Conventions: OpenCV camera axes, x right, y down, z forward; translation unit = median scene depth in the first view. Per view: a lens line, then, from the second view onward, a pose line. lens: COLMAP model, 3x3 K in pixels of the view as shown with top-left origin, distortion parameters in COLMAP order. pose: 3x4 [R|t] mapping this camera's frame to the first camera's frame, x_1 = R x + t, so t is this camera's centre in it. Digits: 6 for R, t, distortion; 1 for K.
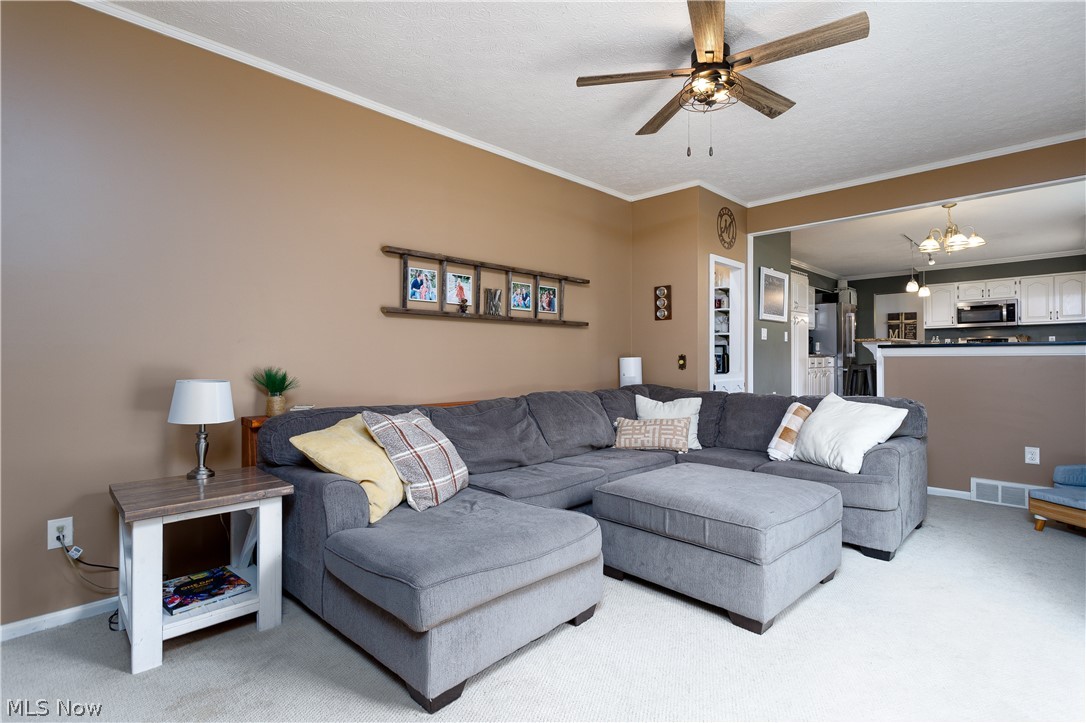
lens RADIAL K [[521.4, 0, 544.1], [0, 521.4, 363.9], [0, 0, 1]] dist [0.006268, -0.001152]
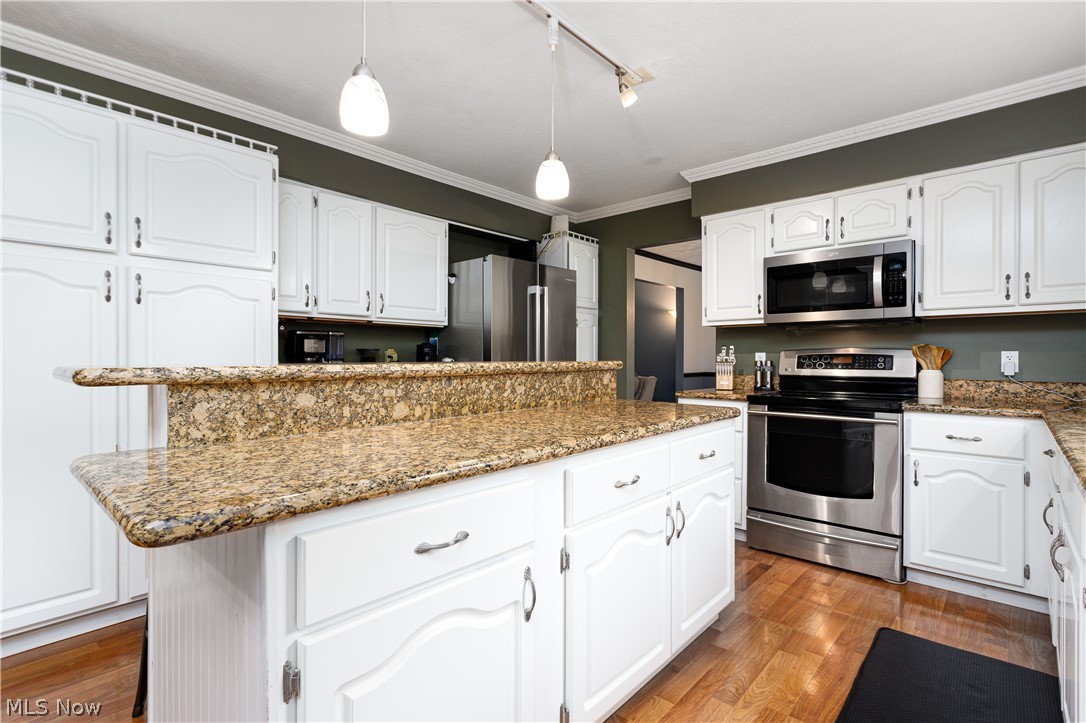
lens RADIAL K [[521.4, 0, 541.4], [0, 521.4, 368.4], [0, 0, 1]] dist [0.006268, -0.001152]
pose [[0.998471, 0.008417, 0.054629, 0.644768], [-0.008783, 0.999941, 0.006445, -0.040892], [-0.054571, -0.006915, 0.998486, 0.673694]]
